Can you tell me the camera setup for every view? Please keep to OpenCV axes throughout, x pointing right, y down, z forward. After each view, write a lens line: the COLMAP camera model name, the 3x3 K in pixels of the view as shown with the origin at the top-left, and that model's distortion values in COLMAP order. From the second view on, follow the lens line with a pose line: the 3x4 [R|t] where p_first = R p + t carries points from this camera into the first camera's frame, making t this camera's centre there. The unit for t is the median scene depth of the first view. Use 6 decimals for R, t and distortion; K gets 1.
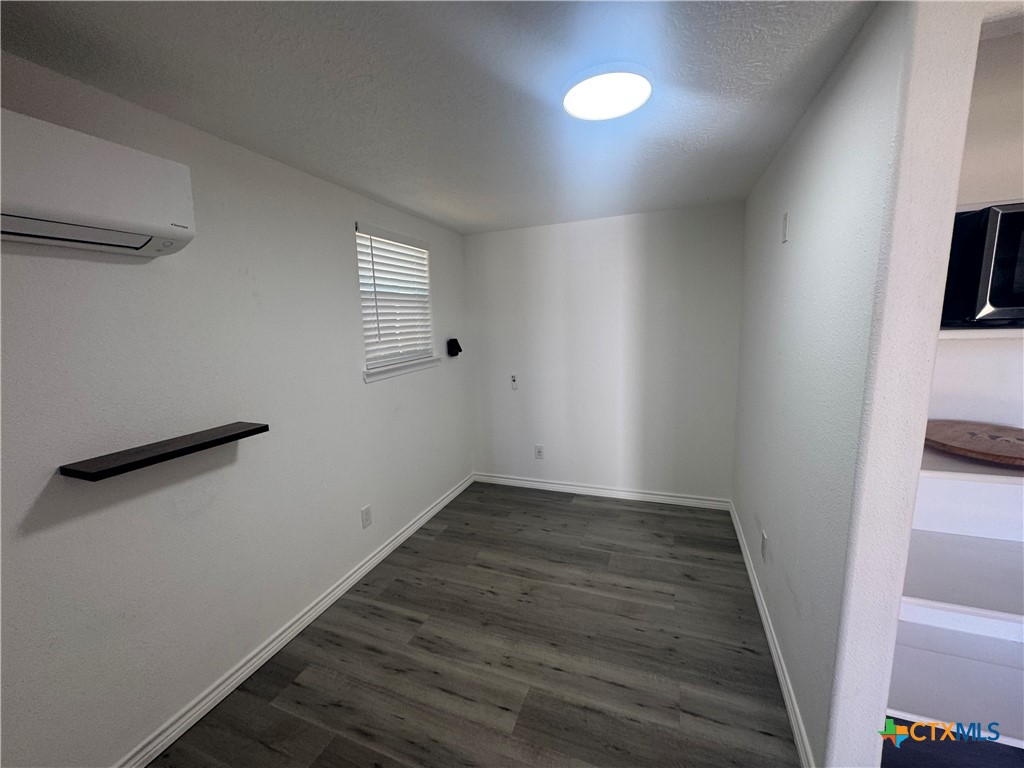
lens RADIAL K [[411.2, 0, 511.5], [0, 411.2, 378.1], [0, 0, 1]] dist [0.002763, -0.000227]
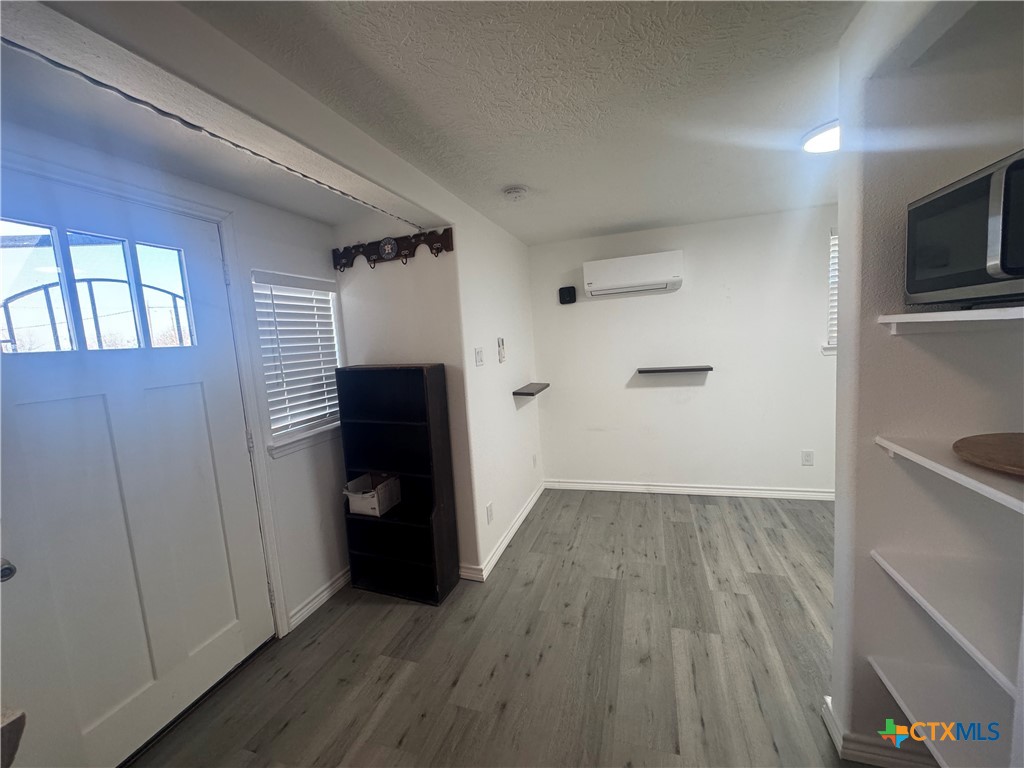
lens RADIAL K [[411.2, 0, 512.6], [0, 411.2, 382.6], [0, 0, 1]] dist [0.002763, -0.000227]
pose [[0.052200, 0.125605, -0.990706, 1.217966], [-0.079551, 0.989429, 0.121252, 0.024452], [0.995463, 0.072482, 0.061640, -0.031105]]
